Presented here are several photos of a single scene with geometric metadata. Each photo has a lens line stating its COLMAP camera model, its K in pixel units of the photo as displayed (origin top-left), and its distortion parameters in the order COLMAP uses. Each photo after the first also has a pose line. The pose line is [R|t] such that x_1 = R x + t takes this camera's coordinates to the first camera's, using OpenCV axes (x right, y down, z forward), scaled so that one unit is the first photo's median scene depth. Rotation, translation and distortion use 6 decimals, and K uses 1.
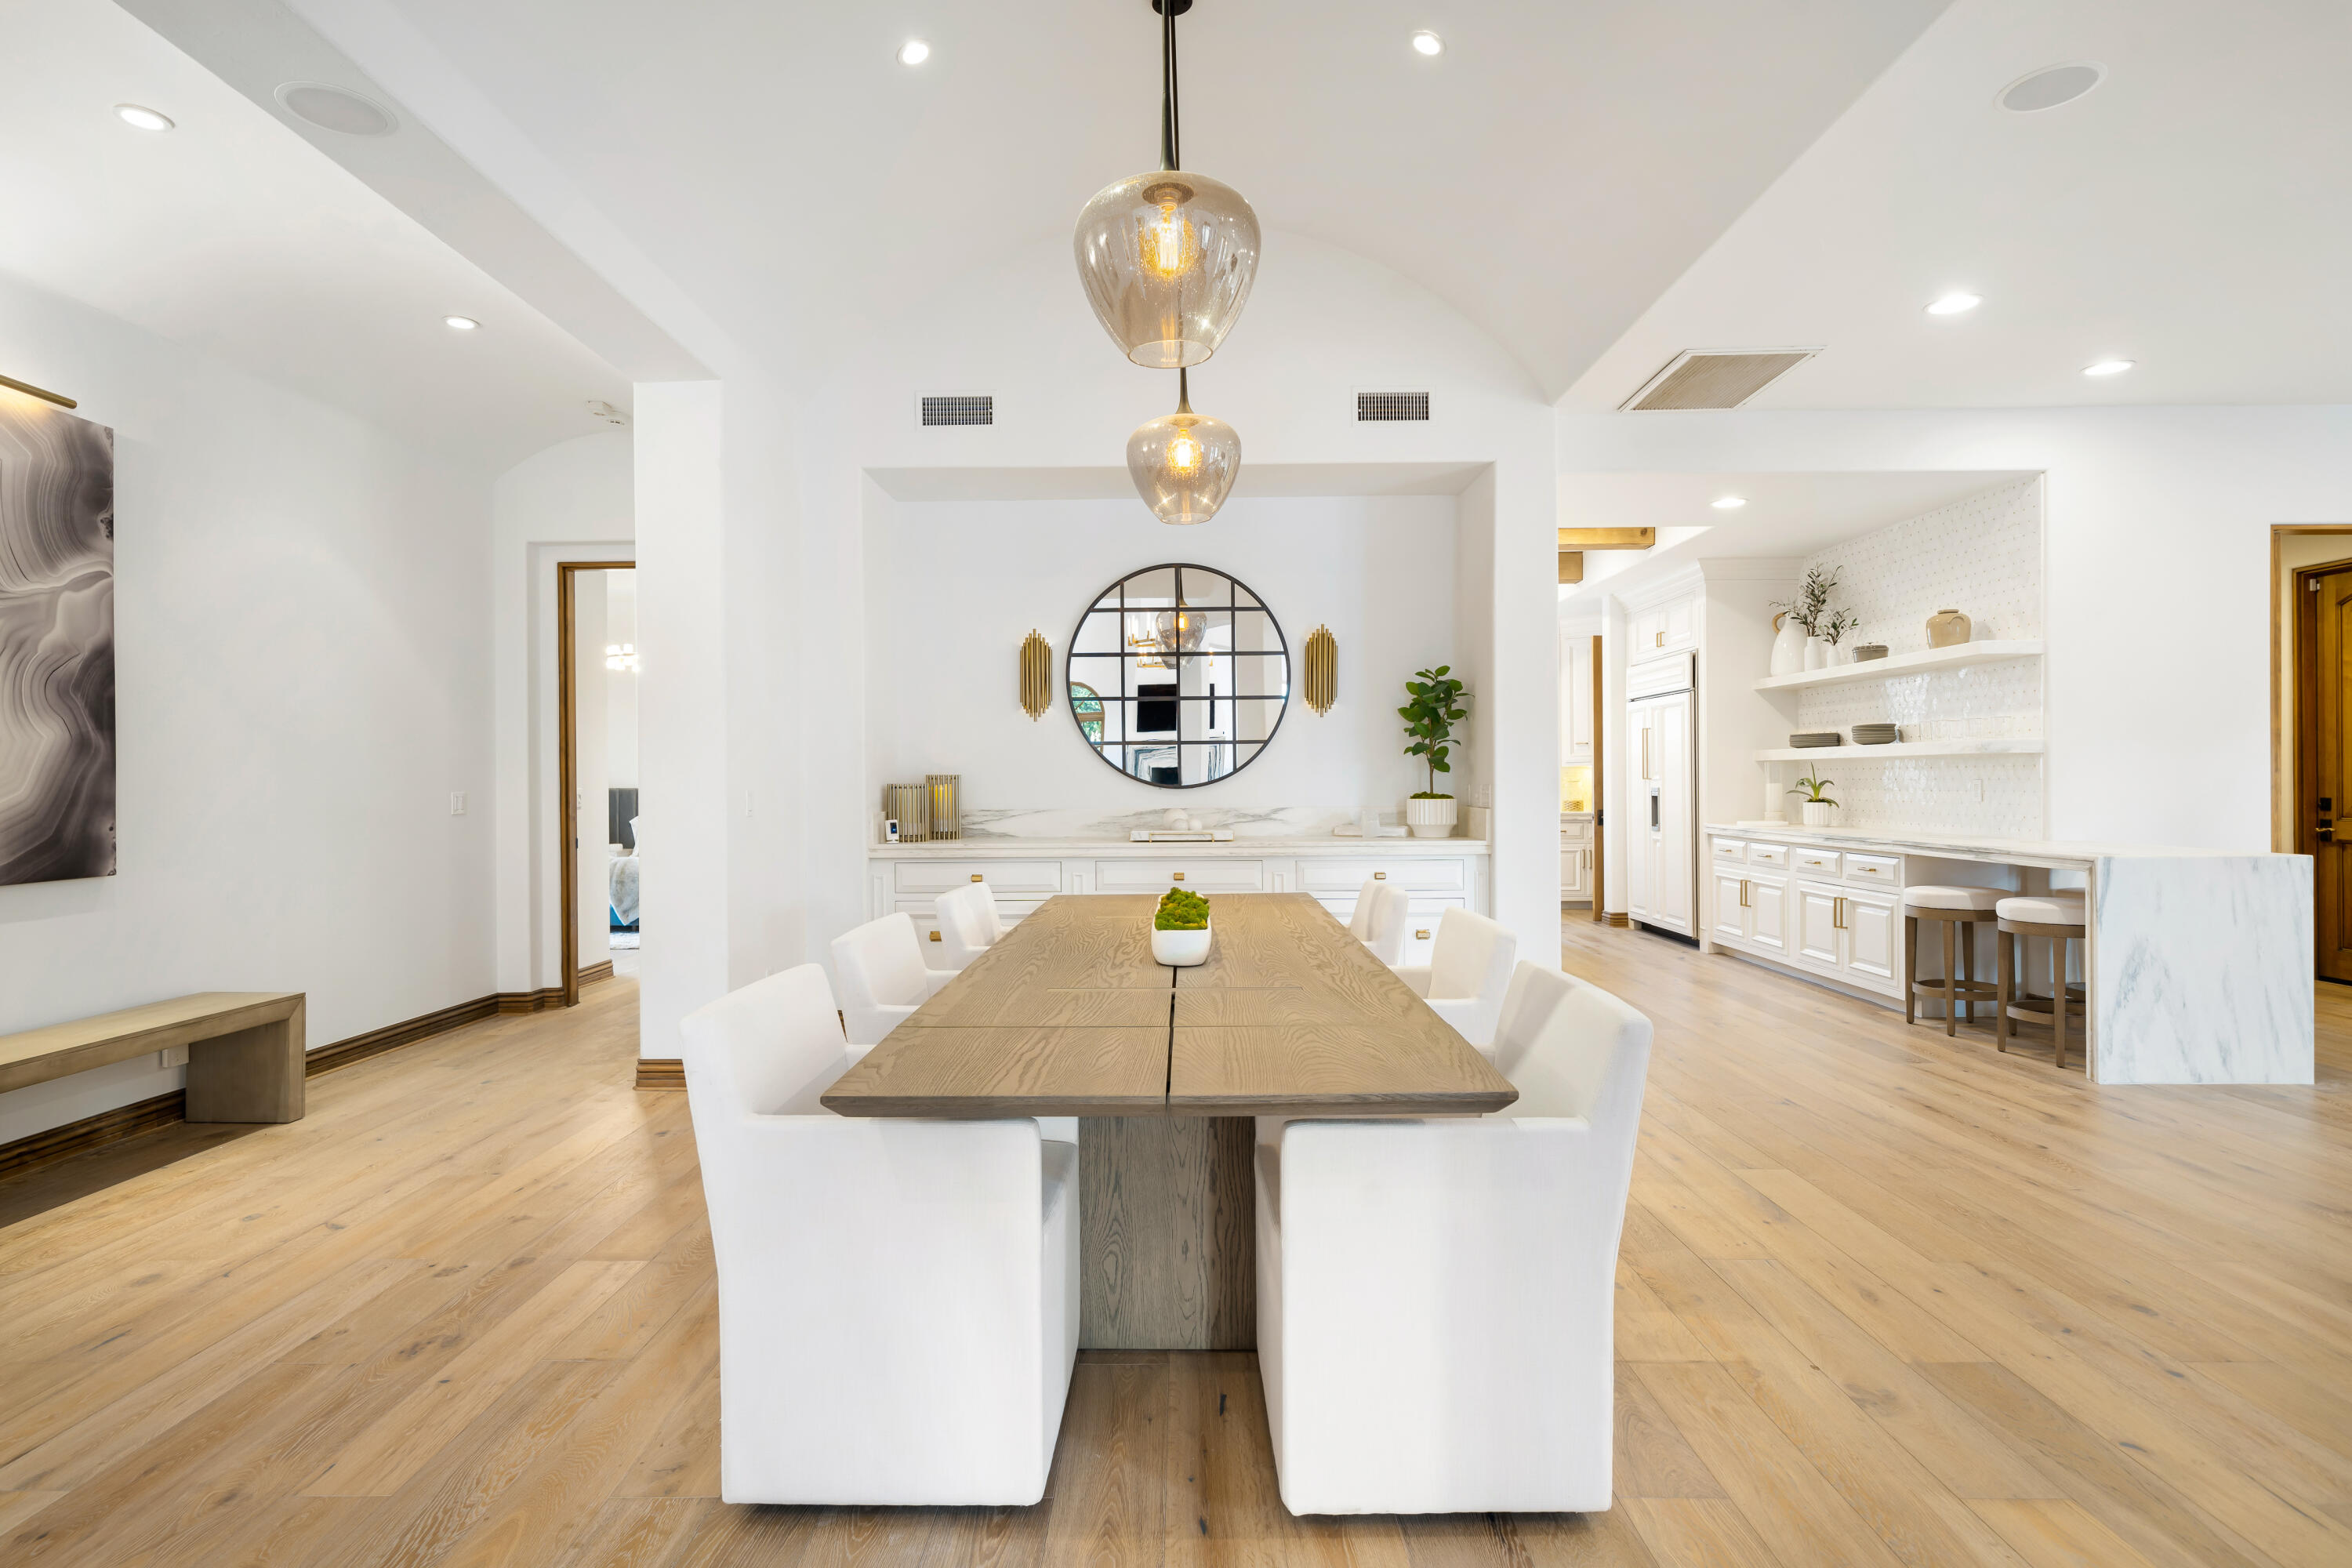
lens RADIAL K [[1186.6, 0, 1176.0], [0, 1186.6, 784.0], [0, 0, 1]] dist [-0.002234, -0.000332]
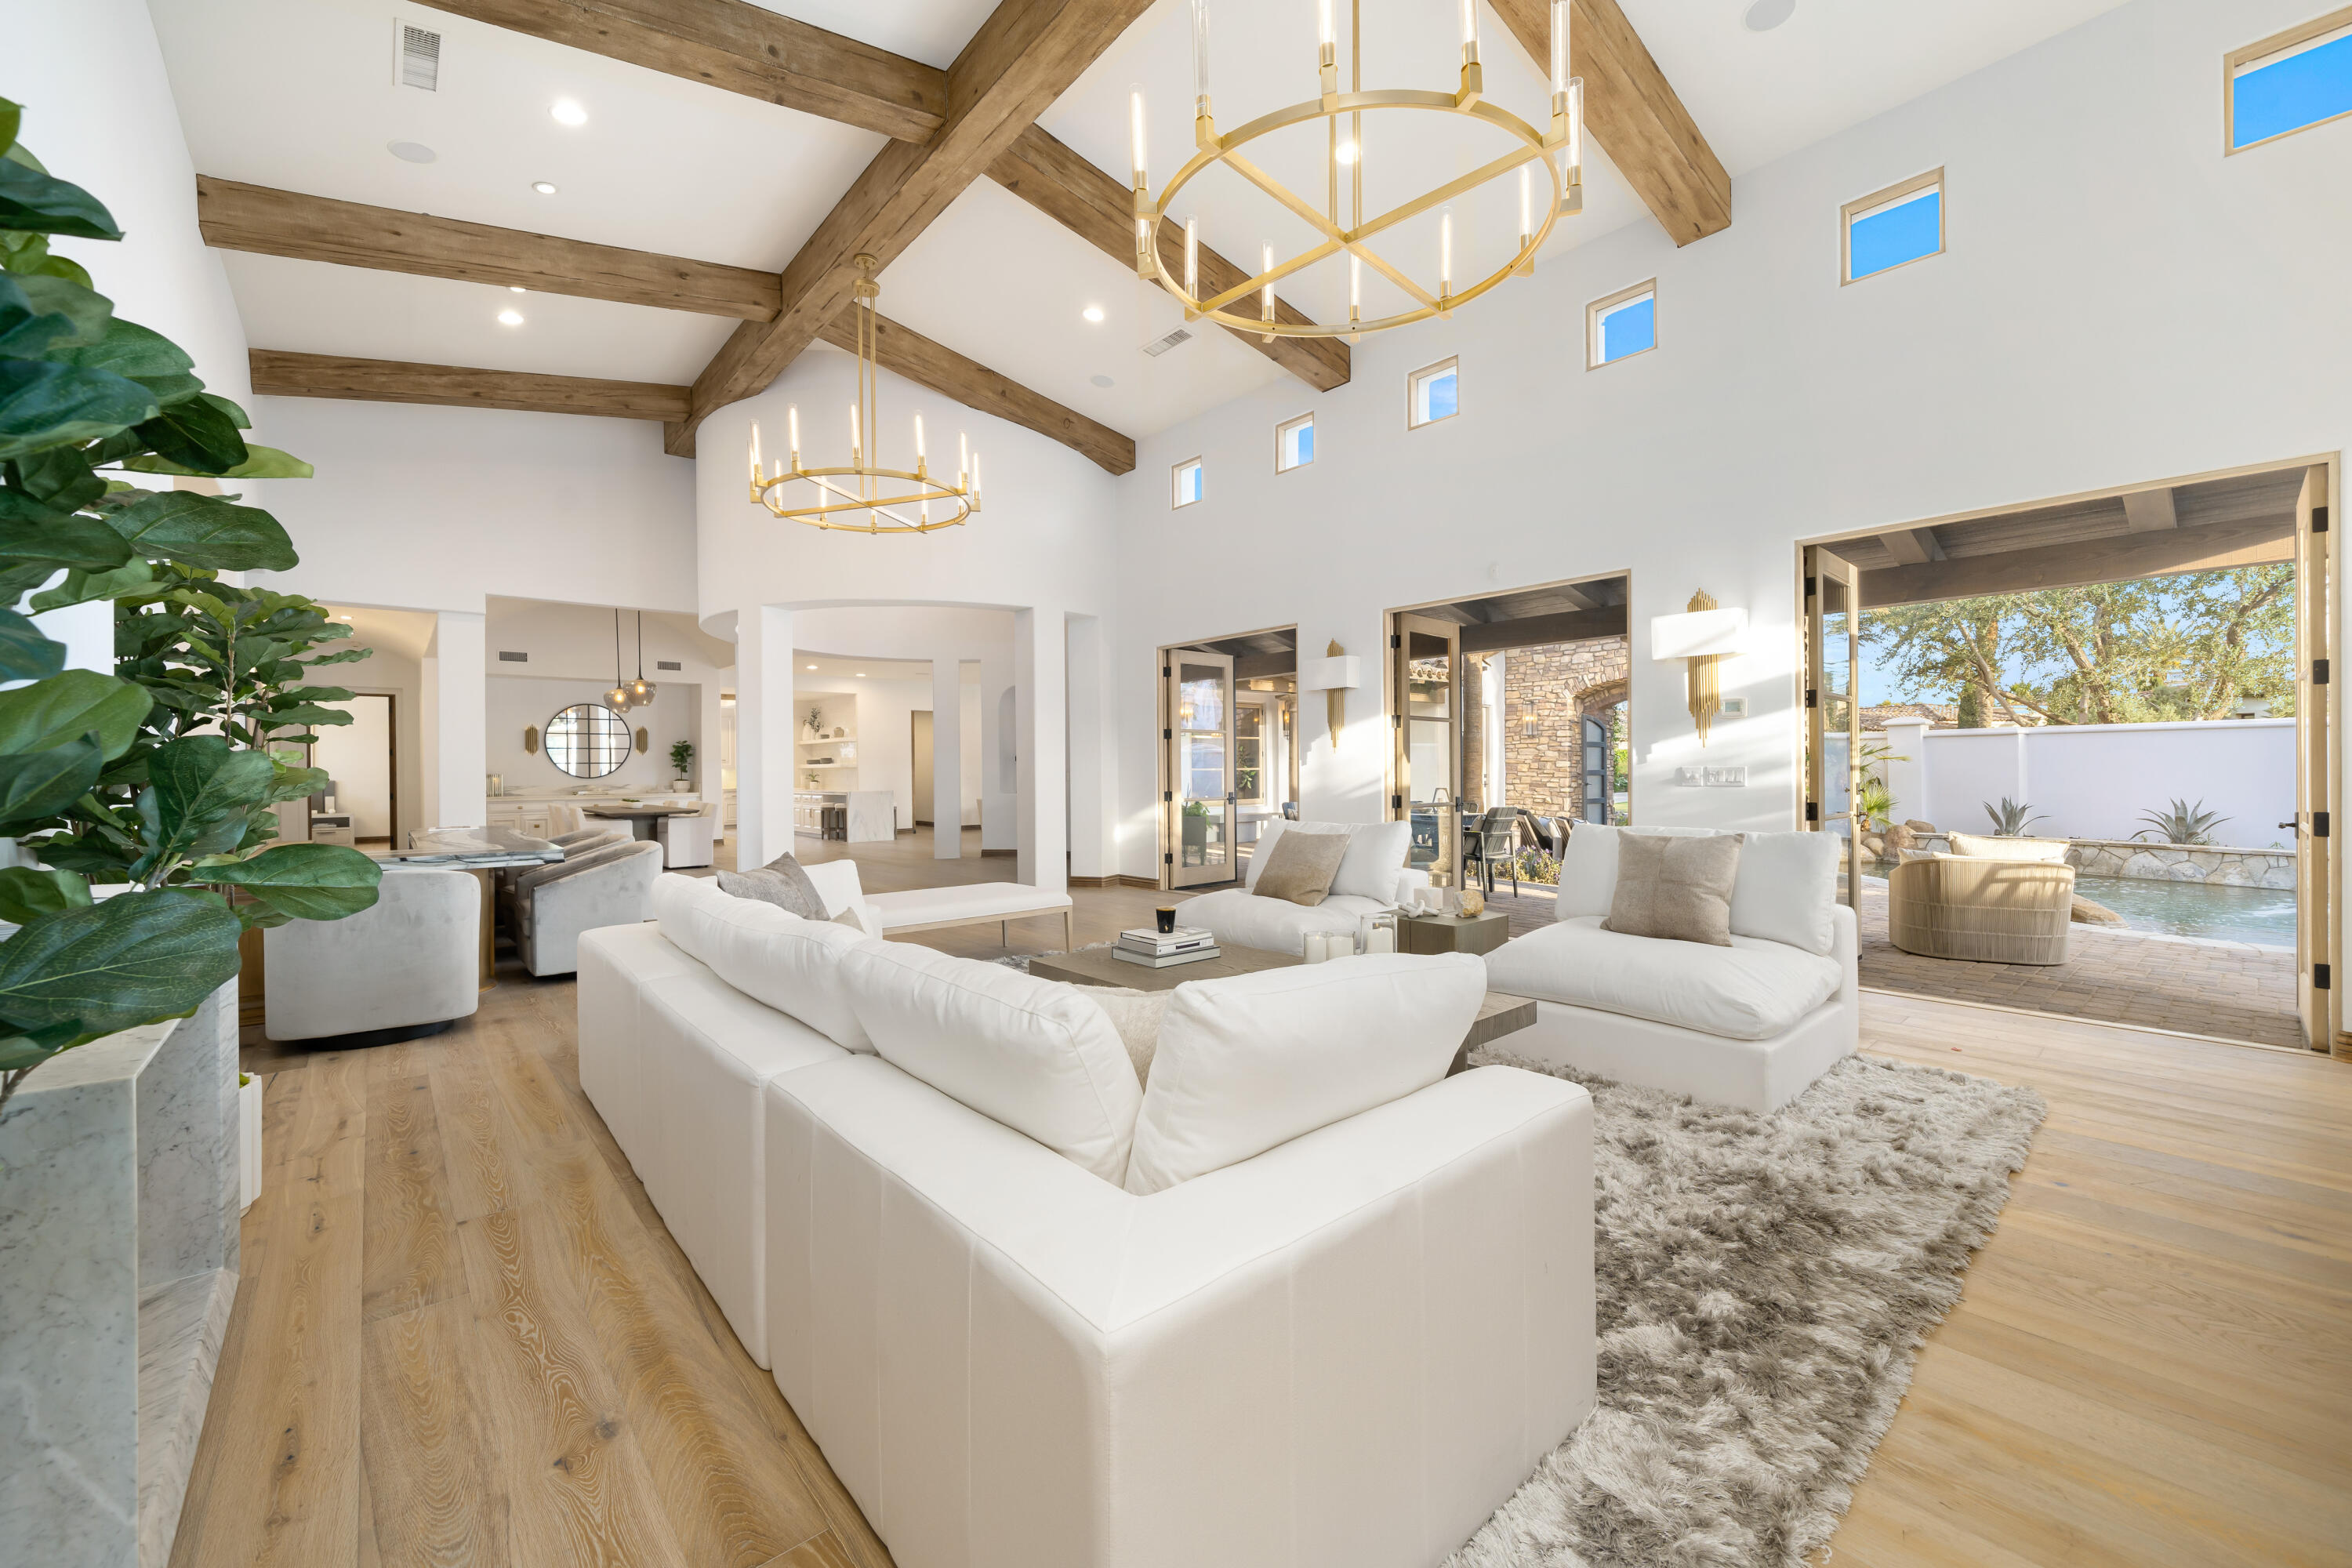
lens RADIAL K [[936.8, 0, 1175.0], [0, 936.8, 774.3], [0, 0, 1]] dist [-0.000820, -0.000093]
pose [[0.750511, -0.002249, 0.660854, -0.499381], [0.005436, 0.999981, -0.002771, 0.009524], [-0.660835, 0.005672, 0.750509, -1.955738]]
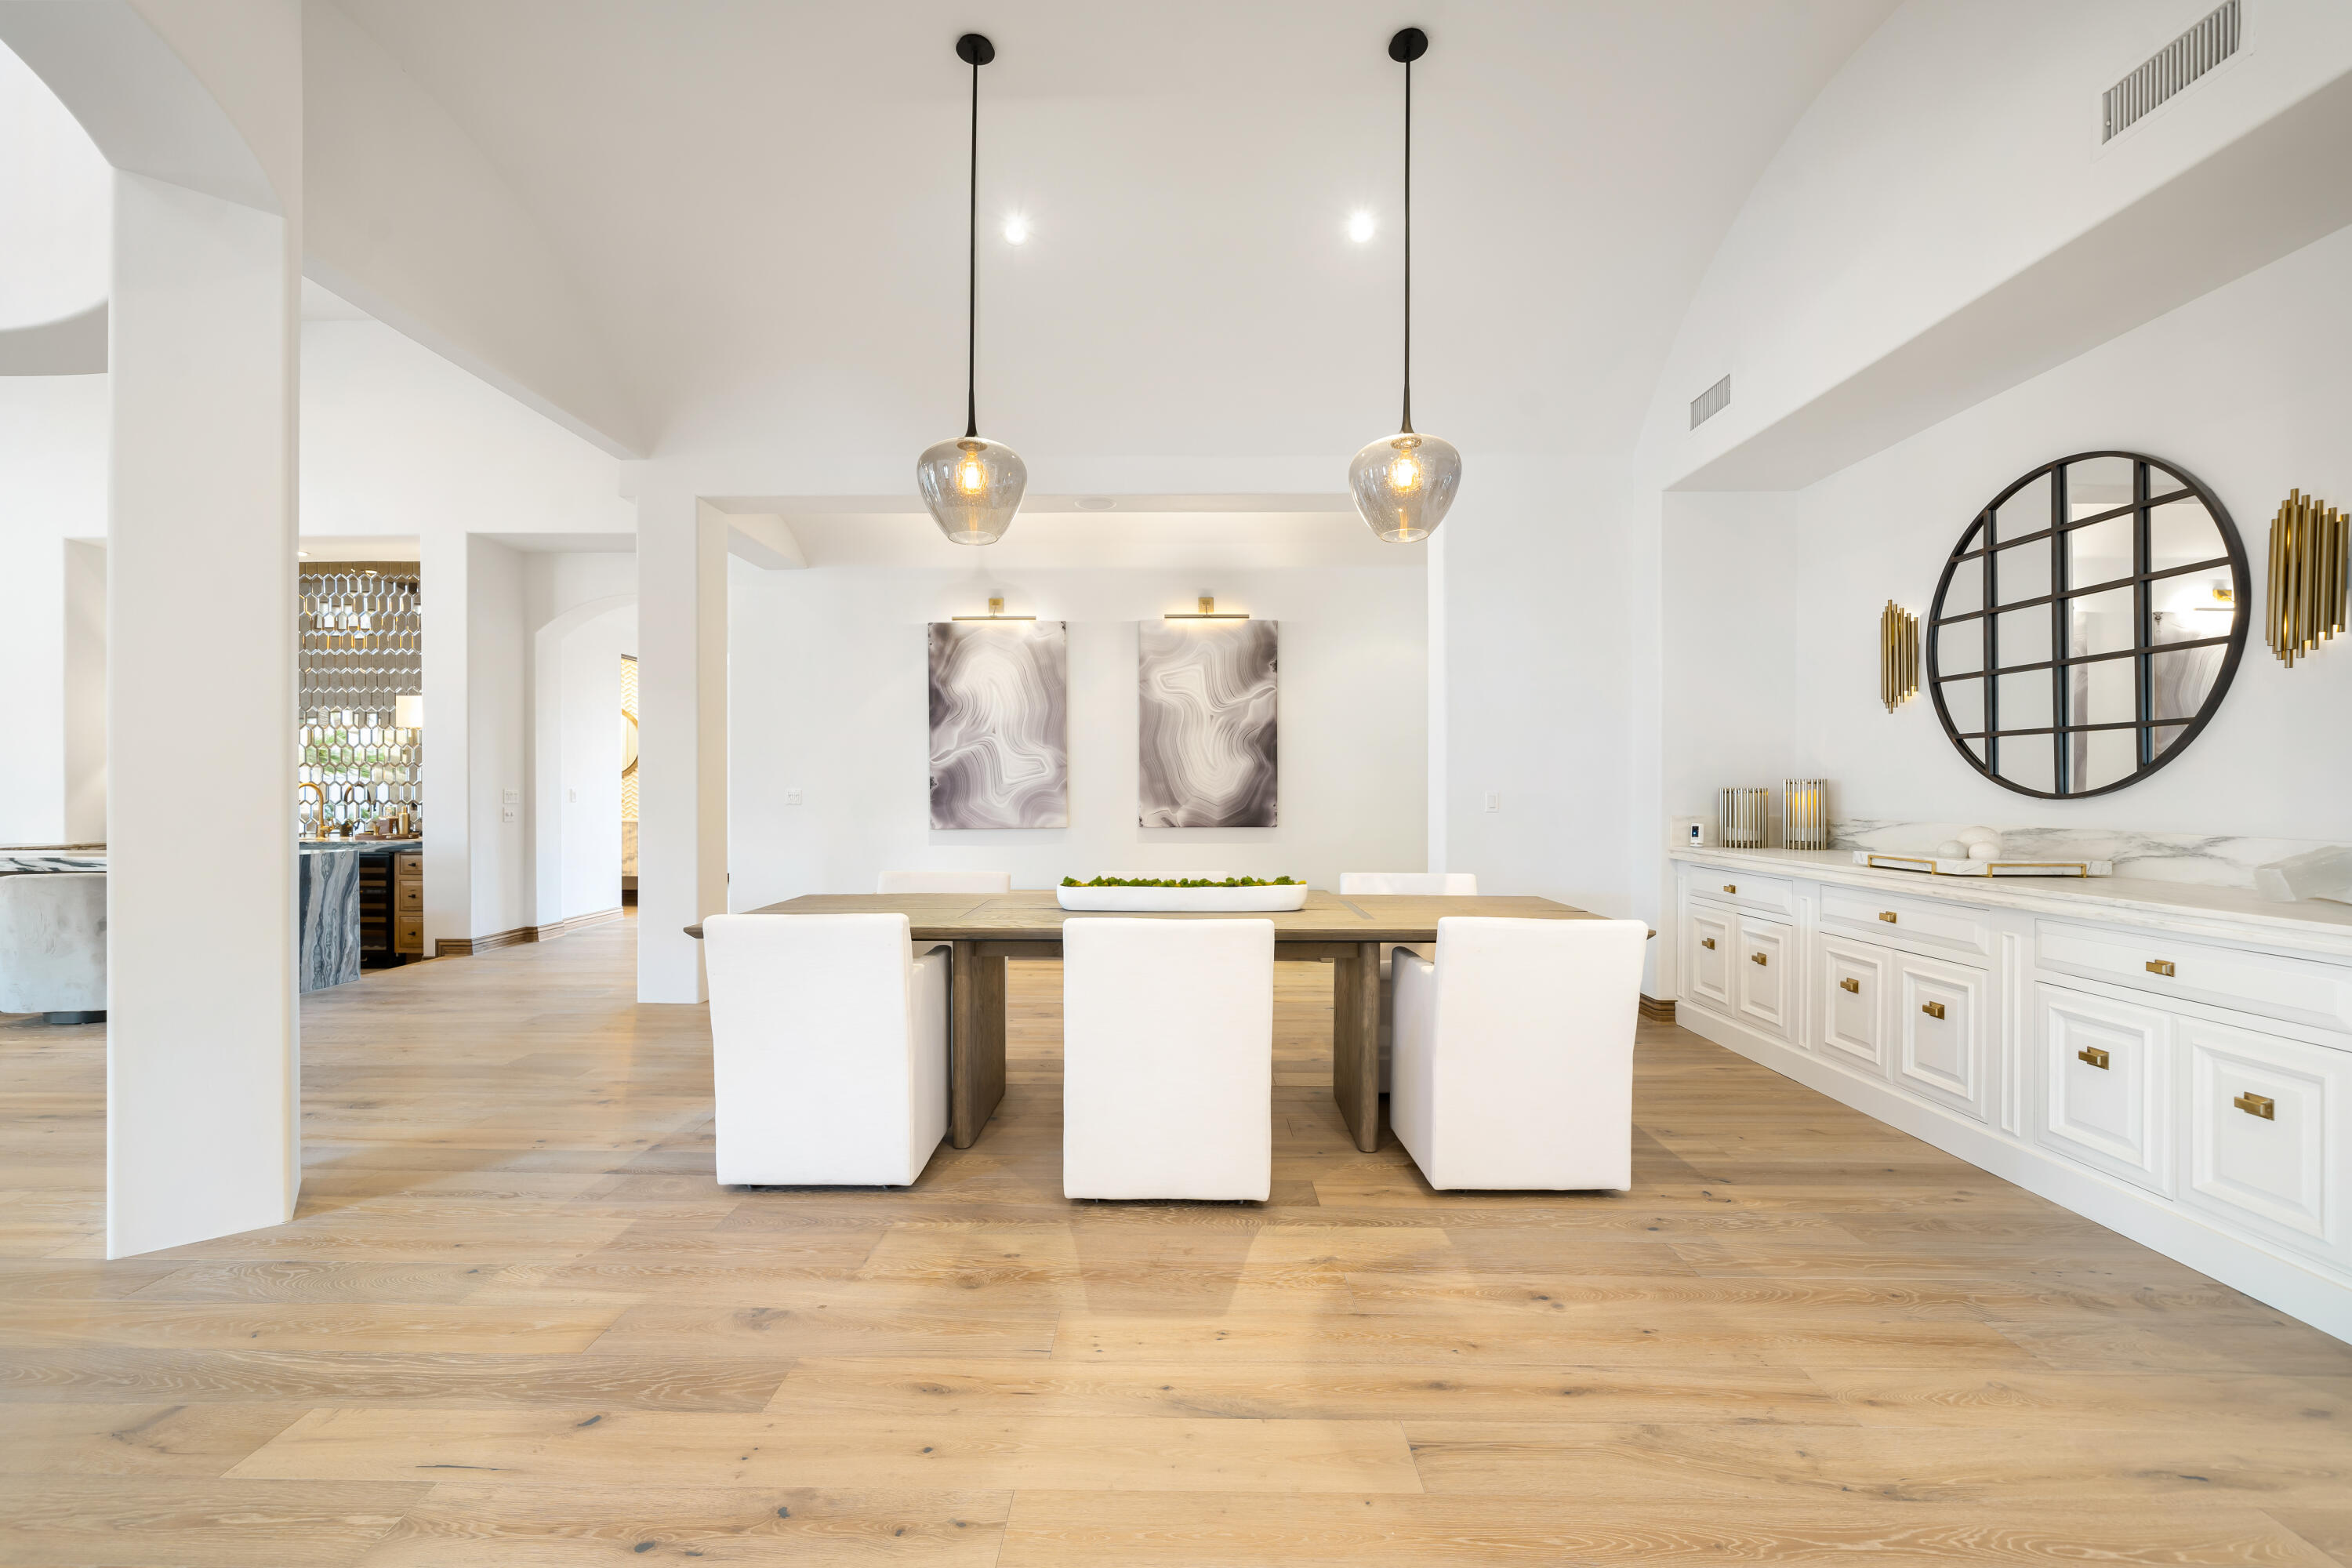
lens RADIAL K [[974.4, 0, 1155.9], [0, 974.4, 780.3], [0, 0, 1]] dist [-0.000475, 0.000262]
pose [[-0.012289, -0.001310, -0.999924, 0.613521], [-0.005250, 0.999985, -0.001246, -0.003428], [0.999911, 0.005235, -0.012296, 0.556017]]
